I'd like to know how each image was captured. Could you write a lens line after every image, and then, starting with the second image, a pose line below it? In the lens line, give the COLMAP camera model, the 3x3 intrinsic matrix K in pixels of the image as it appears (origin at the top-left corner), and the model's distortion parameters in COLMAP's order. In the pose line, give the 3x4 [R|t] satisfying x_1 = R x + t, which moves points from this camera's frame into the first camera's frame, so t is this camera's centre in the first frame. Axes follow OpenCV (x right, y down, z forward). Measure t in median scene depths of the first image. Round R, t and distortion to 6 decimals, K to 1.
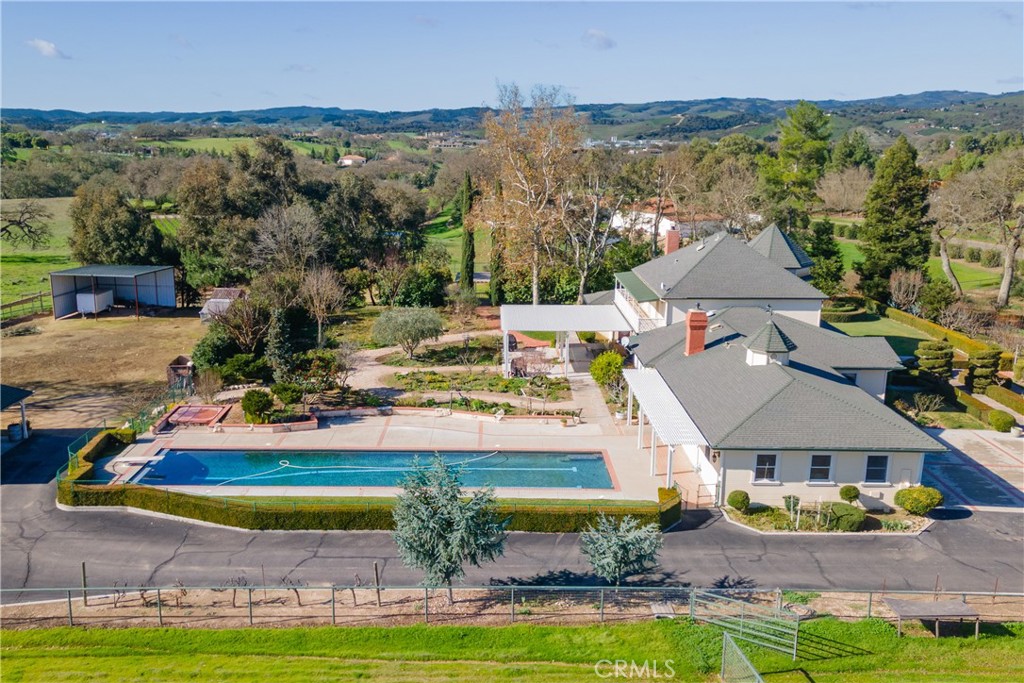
lens RADIAL K [[842.3, 0, 511.5], [0, 842.3, 339.2], [0, 0, 1]] dist [0.040635, -0.001023]
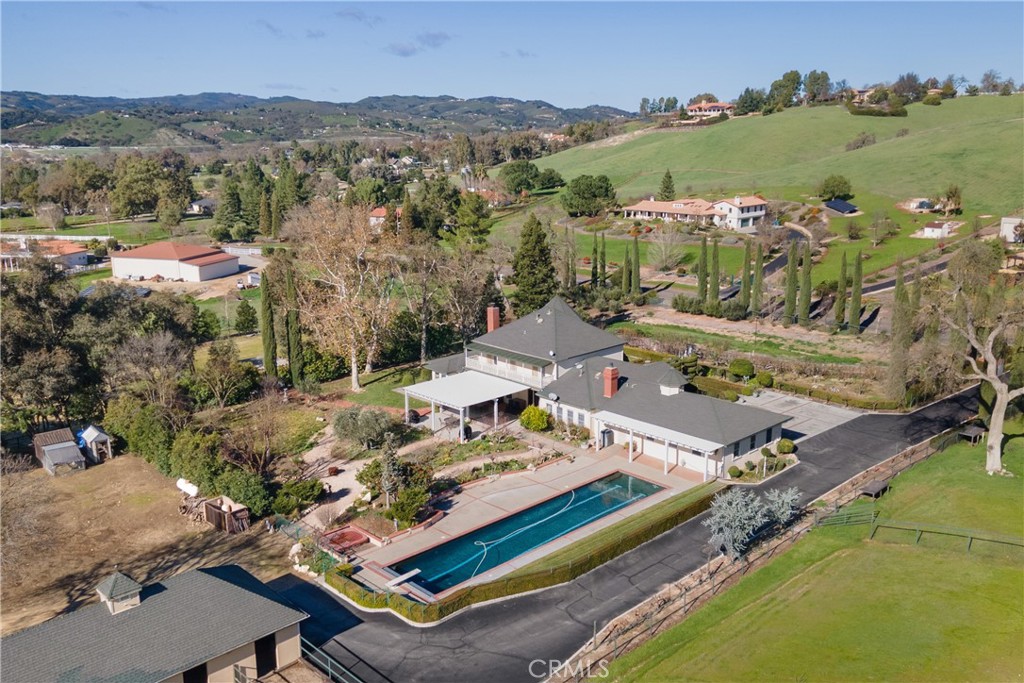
lens RADIAL K [[842.3, 0, 513.0], [0, 842.3, 346.5], [0, 0, 1]] dist [0.040635, -0.001023]
pose [[0.716848, -0.173863, 0.675204, -1.243882], [0.167773, 0.982969, 0.074991, -0.287803], [-0.676743, 0.059523, 0.733809, -0.026460]]
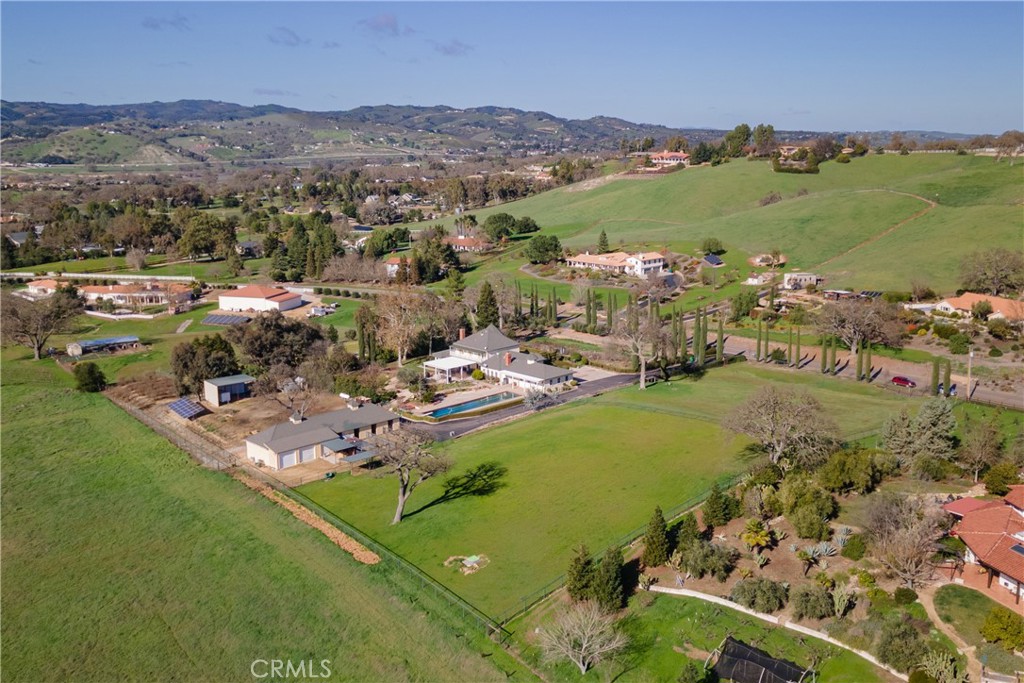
lens RADIAL K [[842.3, 0, 513.8], [0, 842.3, 340.1], [0, 0, 1]] dist [0.040635, -0.001023]
pose [[0.712871, -0.151656, 0.684701, -3.122433], [0.168567, 0.984768, 0.042617, -0.329889], [-0.680735, 0.085038, 0.727577, -2.388558]]
